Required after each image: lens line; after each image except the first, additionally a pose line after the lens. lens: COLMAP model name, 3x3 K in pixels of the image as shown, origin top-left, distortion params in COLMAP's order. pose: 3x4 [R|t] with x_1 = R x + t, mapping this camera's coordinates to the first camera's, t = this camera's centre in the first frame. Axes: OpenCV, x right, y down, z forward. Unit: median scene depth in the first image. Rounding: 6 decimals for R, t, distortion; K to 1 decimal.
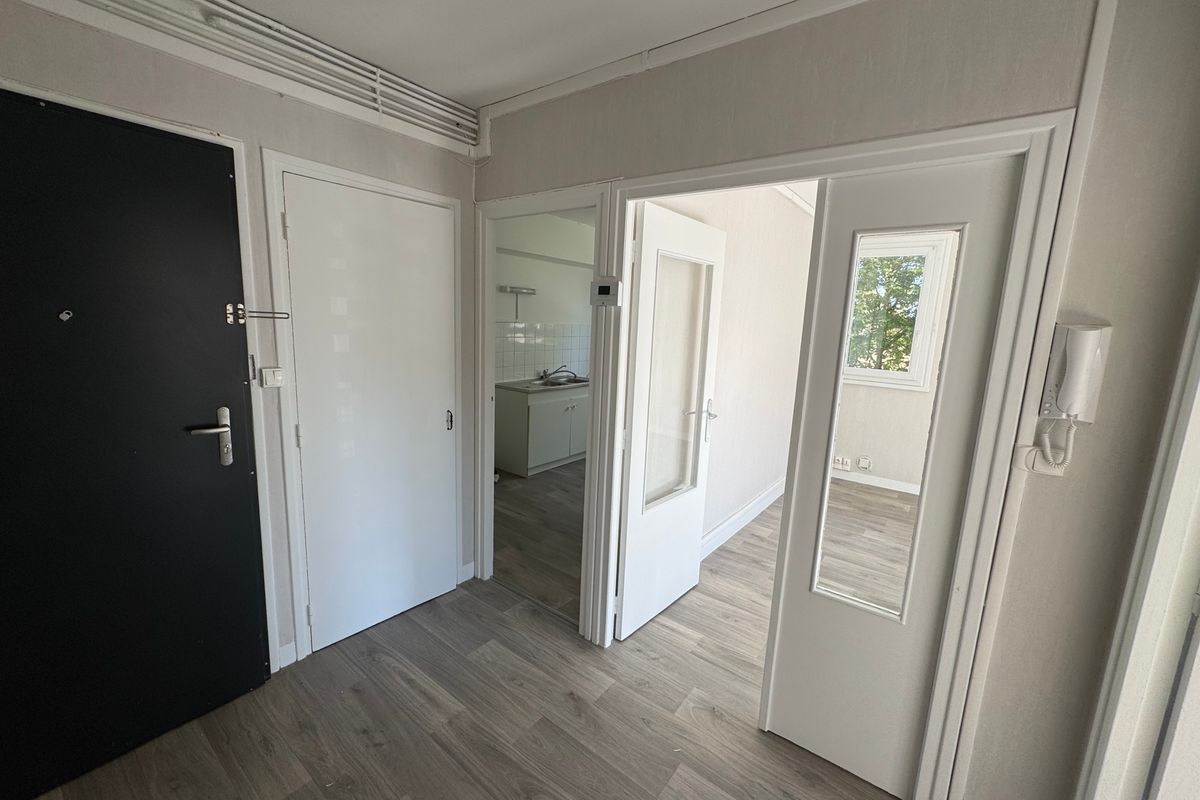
lens RADIAL K [[471.1, 0, 605.6], [0, 471.1, 395.4], [0, 0, 1]] dist [0.000091, 0.000099]
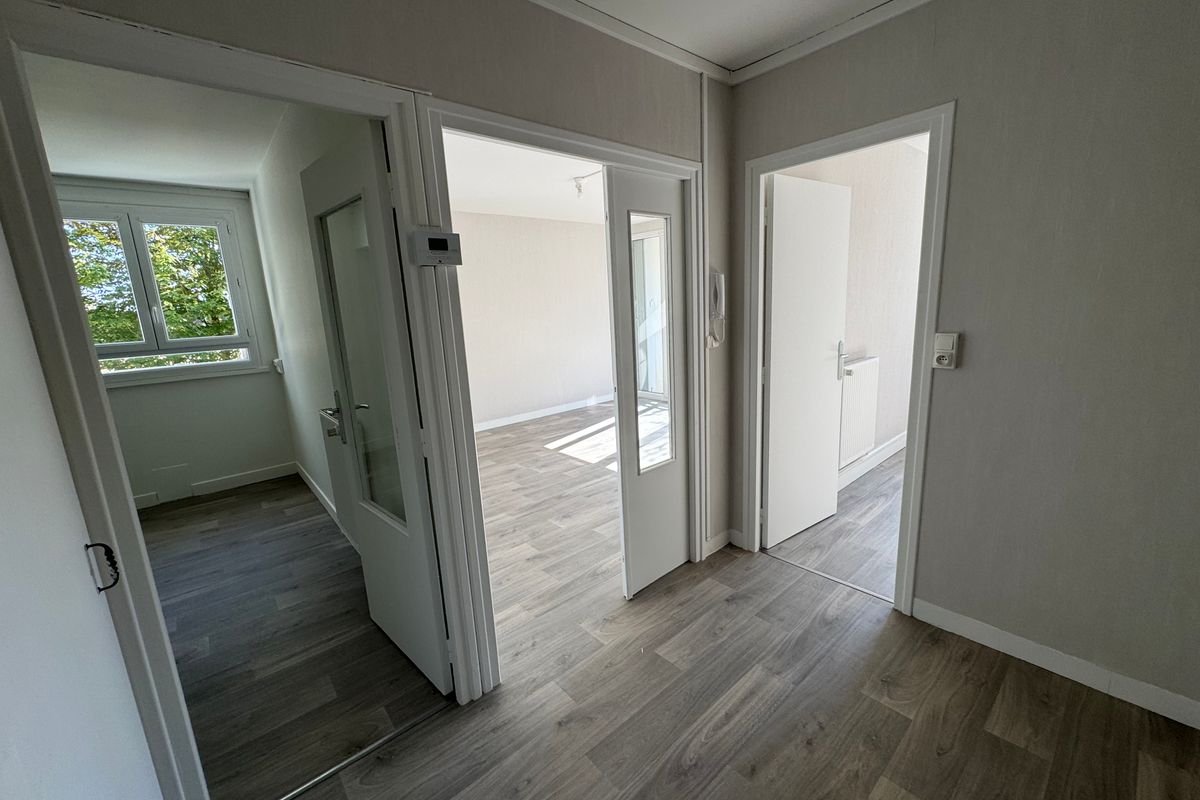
lens RADIAL K [[486.3, 0, 602.1], [0, 486.3, 403.5], [0, 0, 1]] dist [-0.001733, 0.000124]
pose [[0.202651, -0.250582, 0.946647, -0.381439], [0.215811, 0.954366, 0.206426, -0.044213], [-0.955174, 0.162465, 0.247481, 0.311166]]
